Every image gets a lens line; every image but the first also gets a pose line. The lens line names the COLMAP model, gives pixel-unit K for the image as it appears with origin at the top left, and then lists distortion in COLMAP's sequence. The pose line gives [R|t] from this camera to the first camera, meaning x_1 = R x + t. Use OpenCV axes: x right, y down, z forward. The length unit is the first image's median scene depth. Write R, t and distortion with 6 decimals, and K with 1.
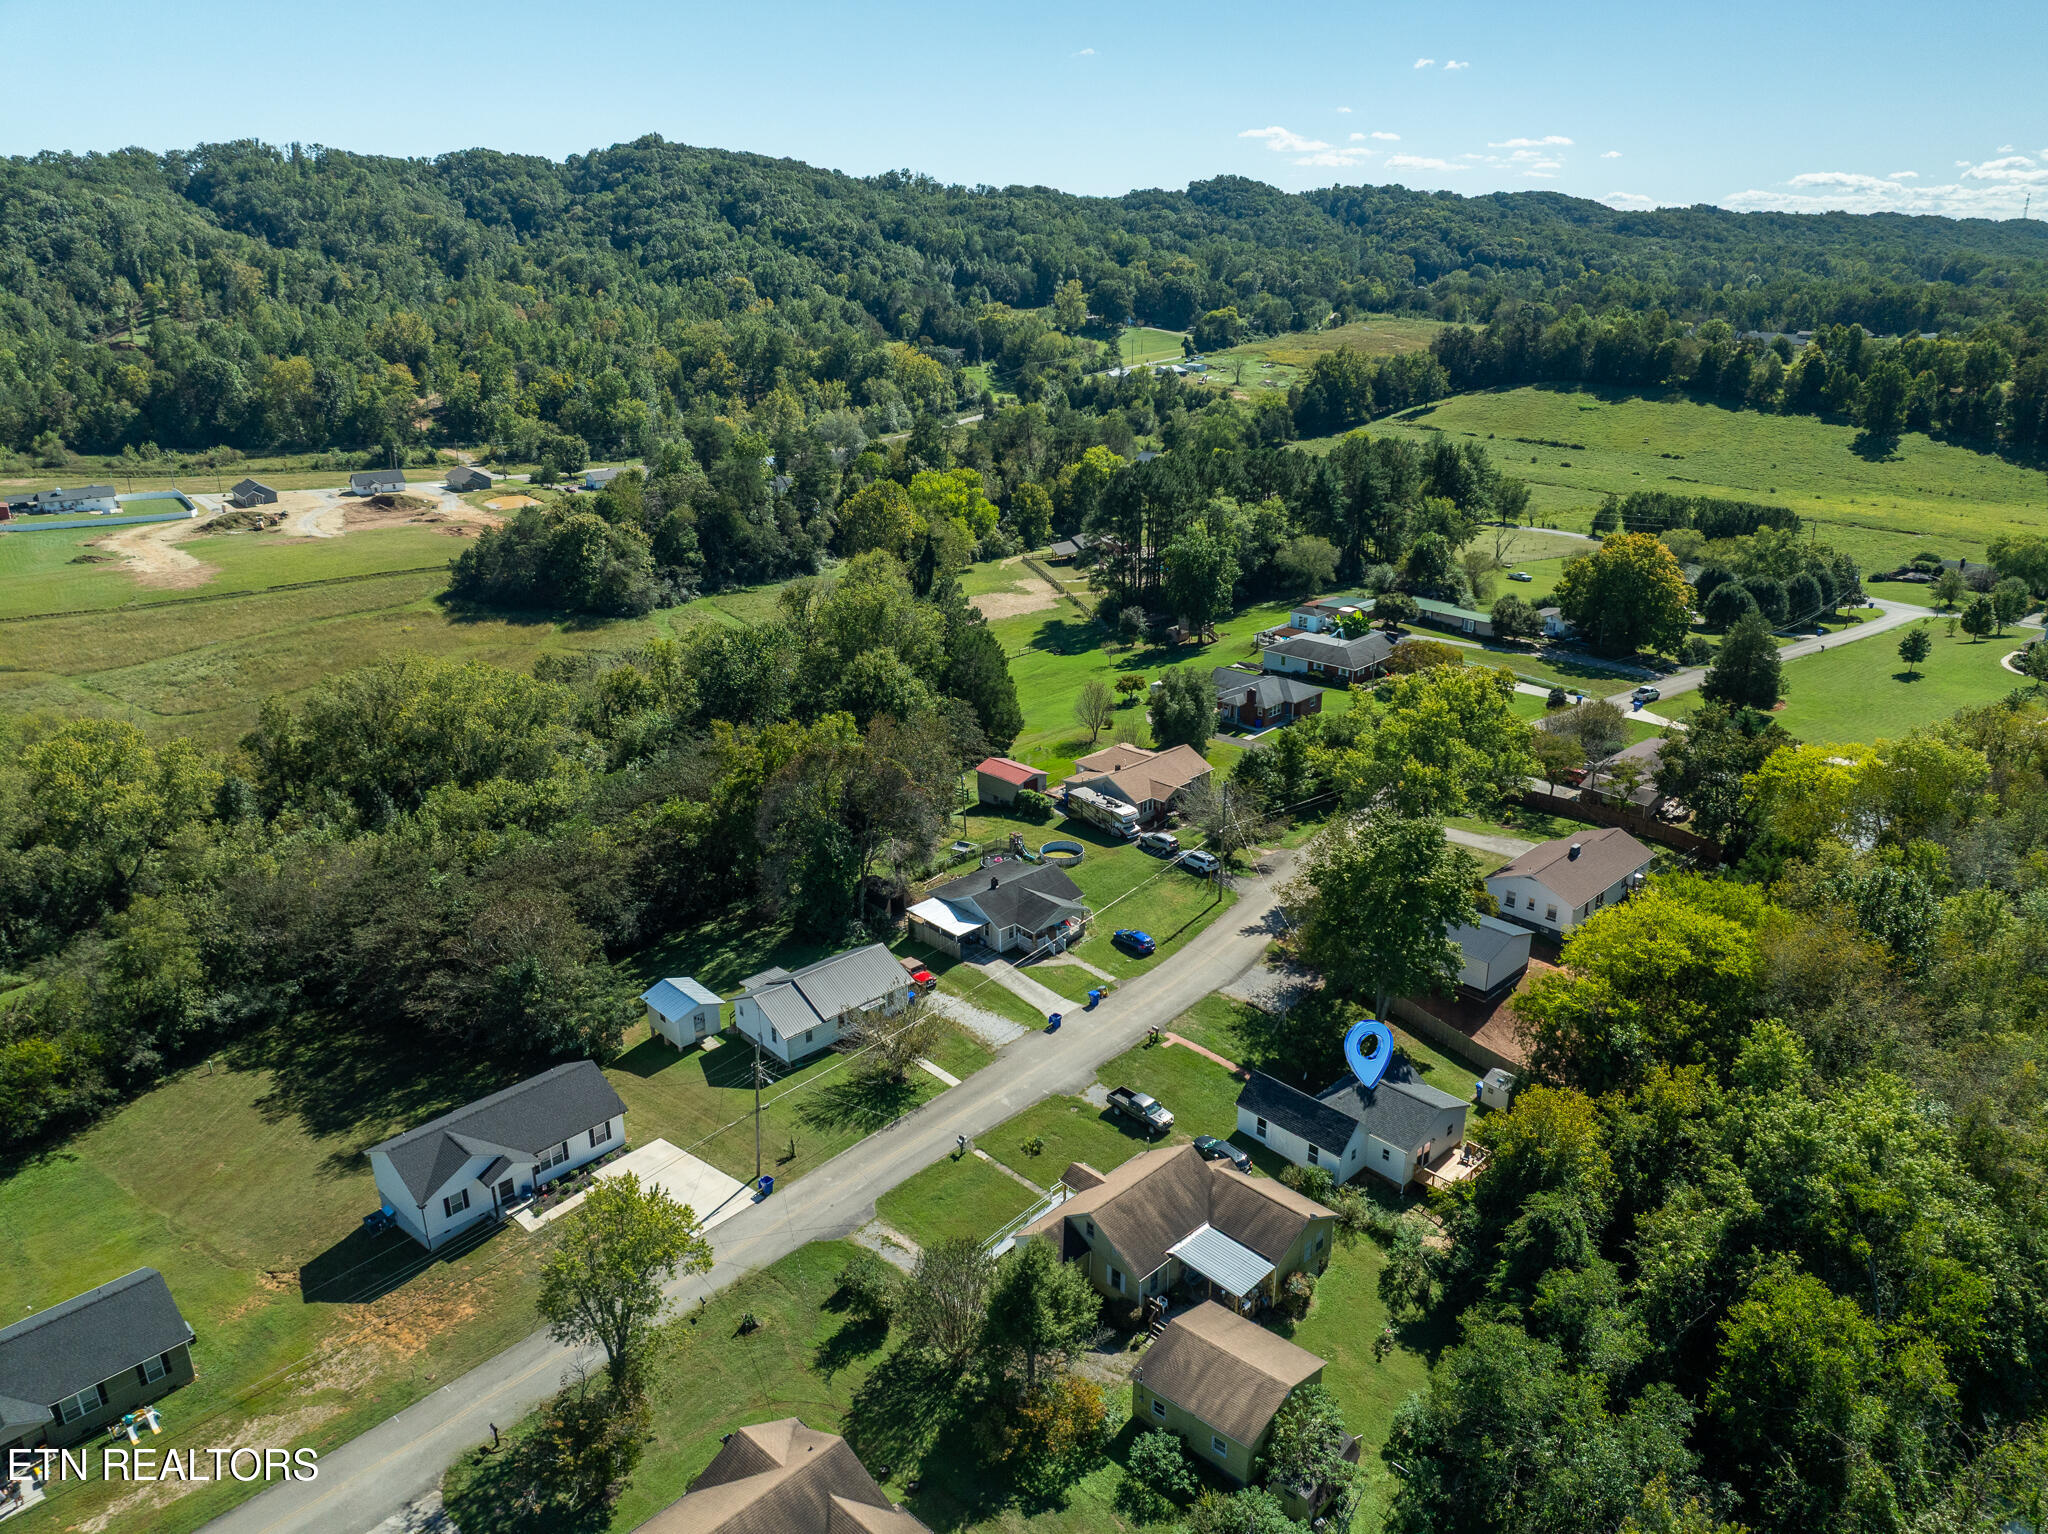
lens RADIAL K [[1453.3, 0, 1035.2], [0, 1453.3, 759.2], [0, 0, 1]] dist [-0.042029, 0.003782]
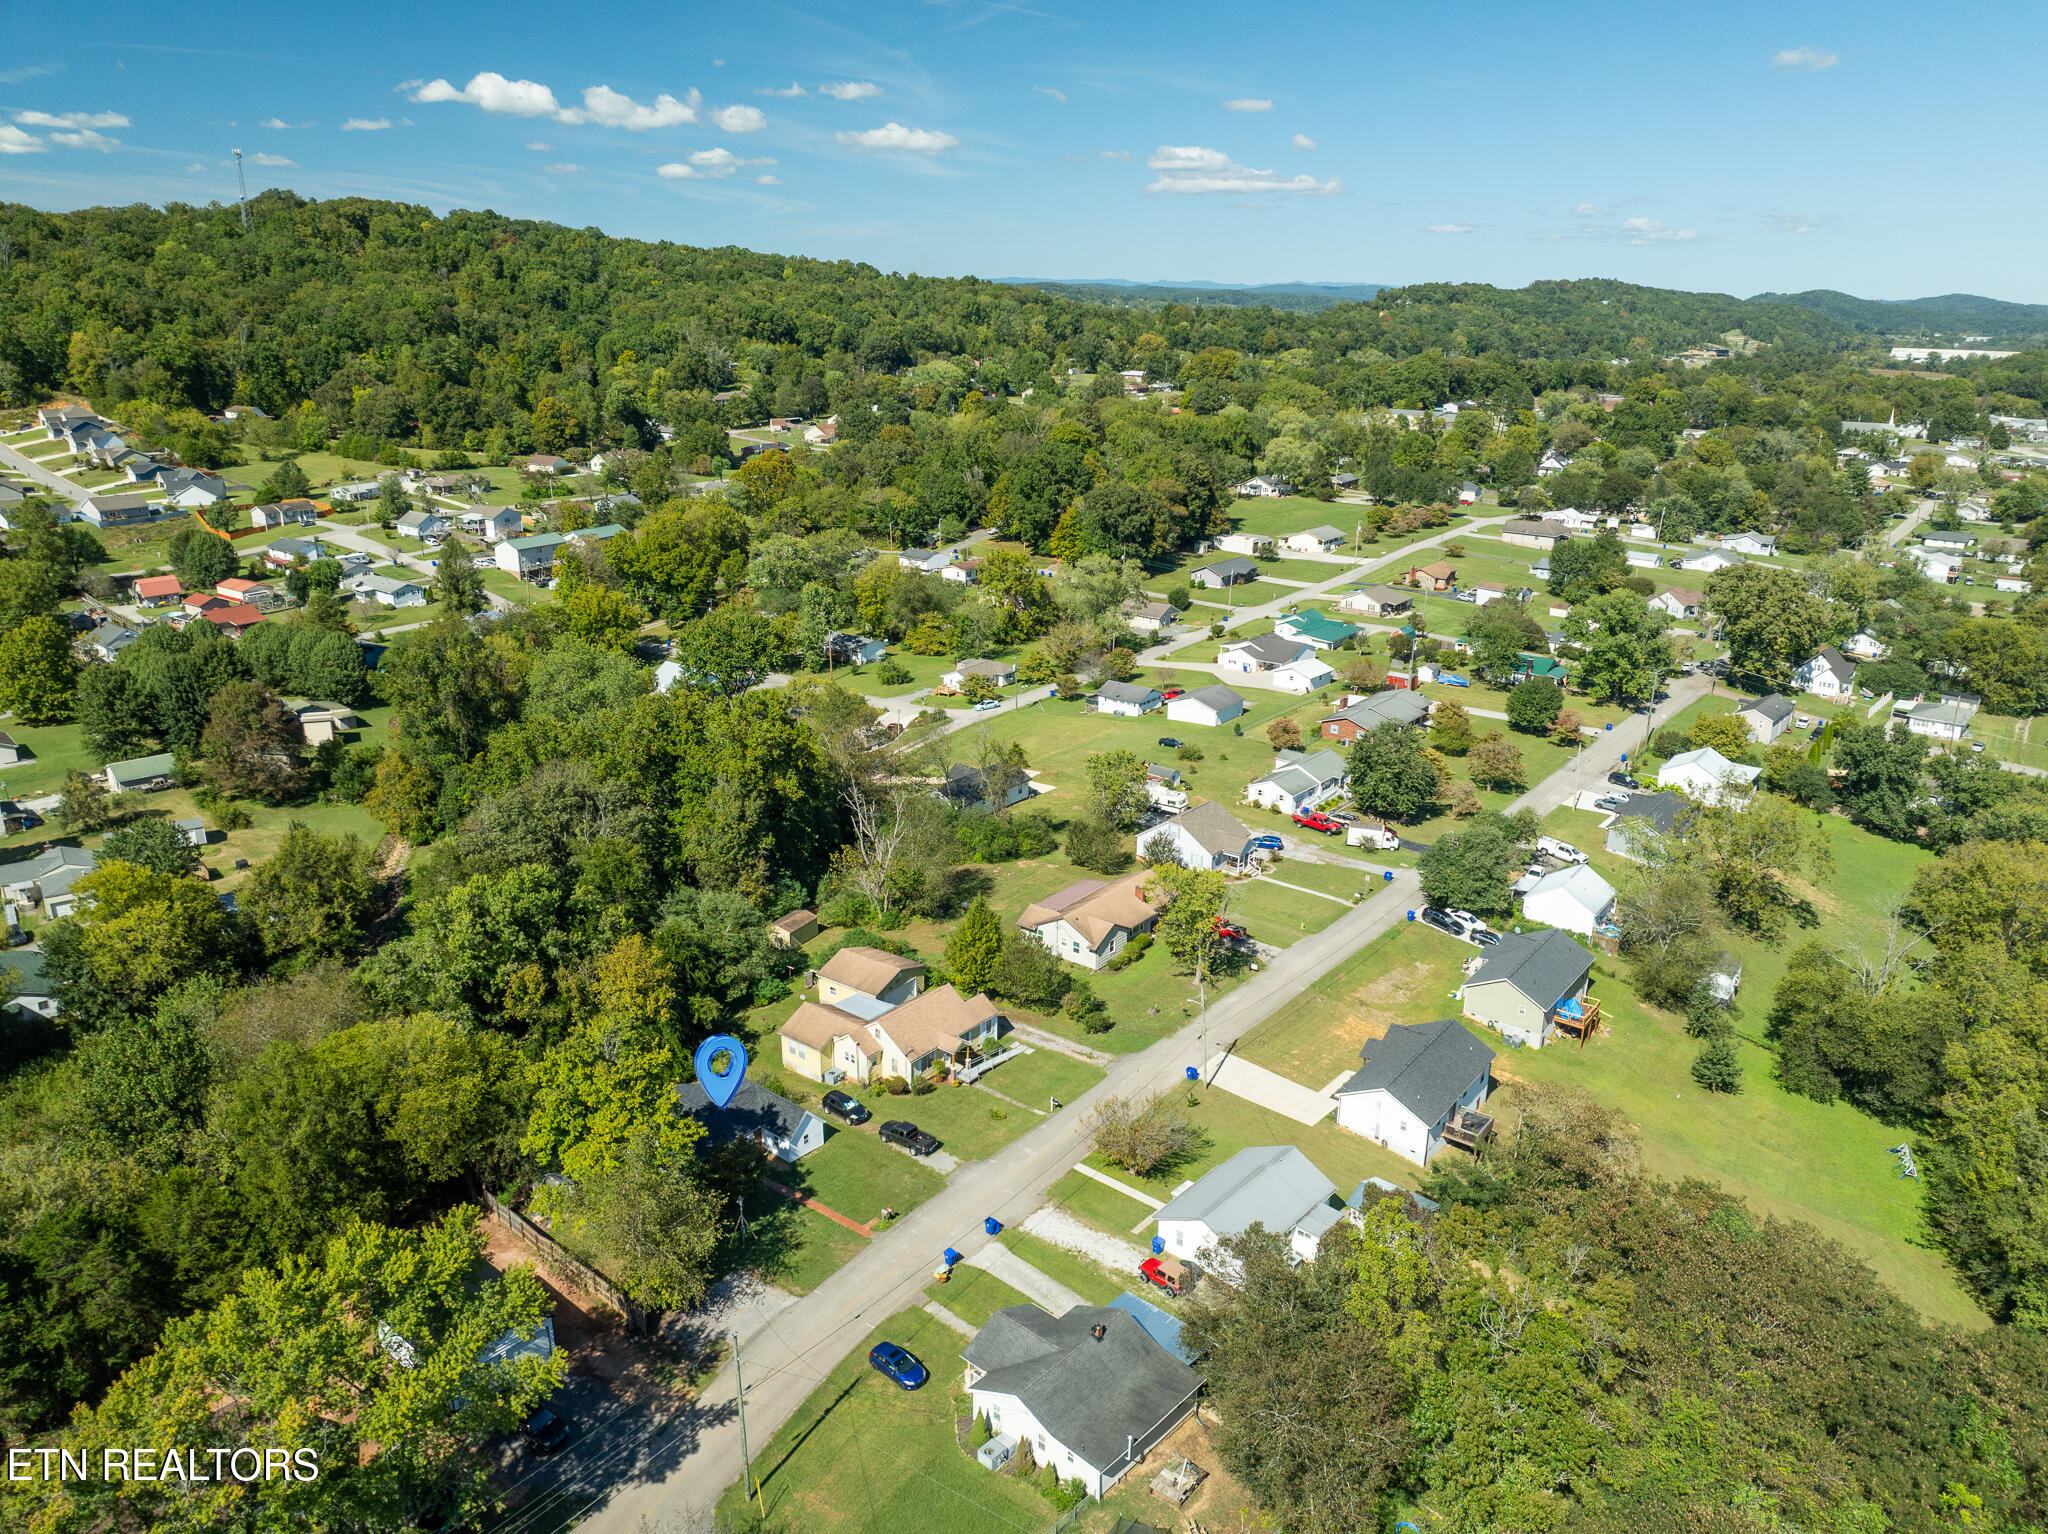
lens RADIAL K [[1454.8, 0, 1036.2], [0, 1454.8, 770.9], [0, 0, 1]] dist [-0.007576, -0.058814]
pose [[-0.993548, 0.037493, -0.107038, 0.074537], [-0.038193, 0.778043, 0.627049, -0.627629], [0.106790, 0.627091, -0.771591, 1.539048]]
